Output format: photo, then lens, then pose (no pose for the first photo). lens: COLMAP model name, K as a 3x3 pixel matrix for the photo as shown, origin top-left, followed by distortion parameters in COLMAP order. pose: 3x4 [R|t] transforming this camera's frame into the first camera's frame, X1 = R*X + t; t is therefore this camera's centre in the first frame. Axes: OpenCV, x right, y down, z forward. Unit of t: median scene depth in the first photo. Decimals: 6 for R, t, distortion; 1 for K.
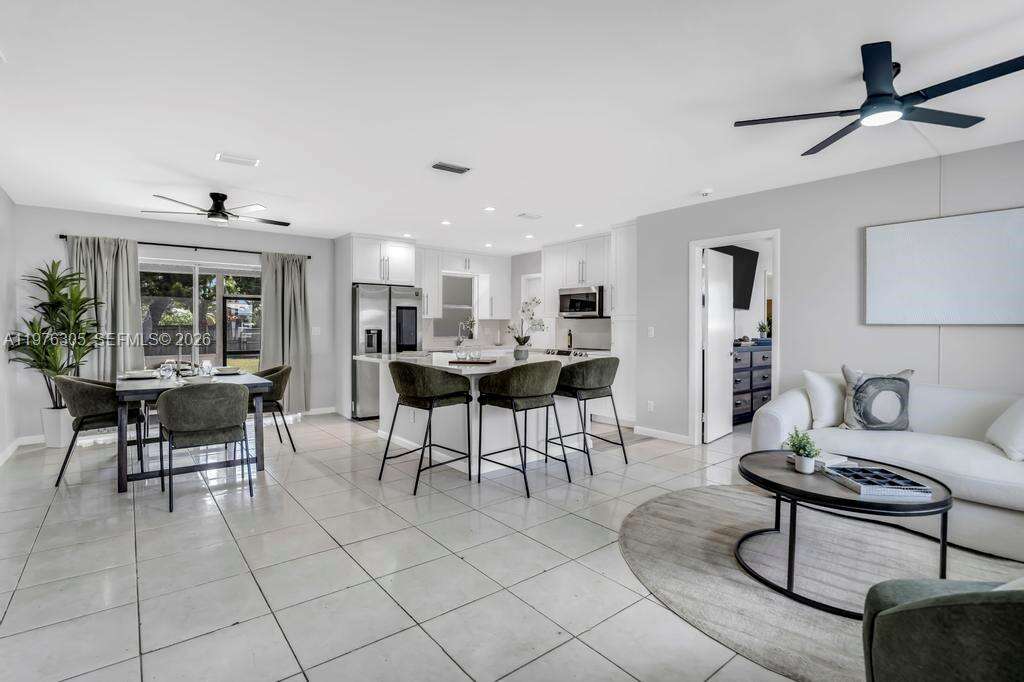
lens RADIAL K [[482.9, 0, 509.3], [0, 482.9, 334.8], [0, 0, 1]] dist [-0.012895, 0.000433]
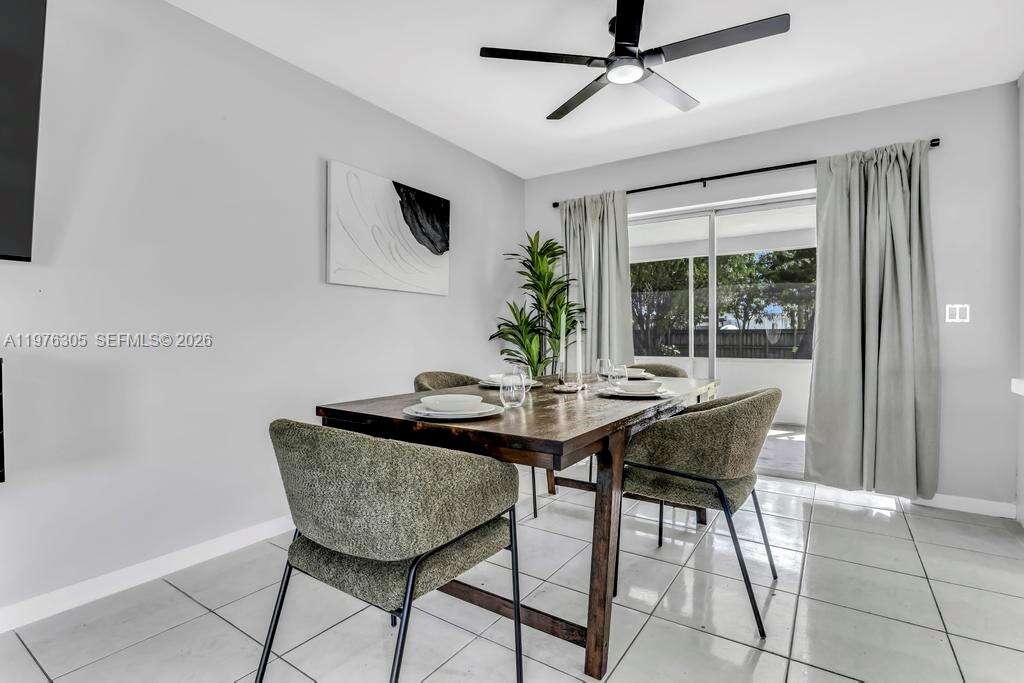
lens RADIAL K [[482.9, 0, 509.3], [0, 482.9, 335.3], [0, 0, 1]] dist [-0.012895, 0.000433]
pose [[0.293731, 0.002413, -0.955885, -0.127664], [-0.012882, 0.999916, -0.001434, 0.019204], [0.955801, 0.012735, 0.293737, 0.553783]]
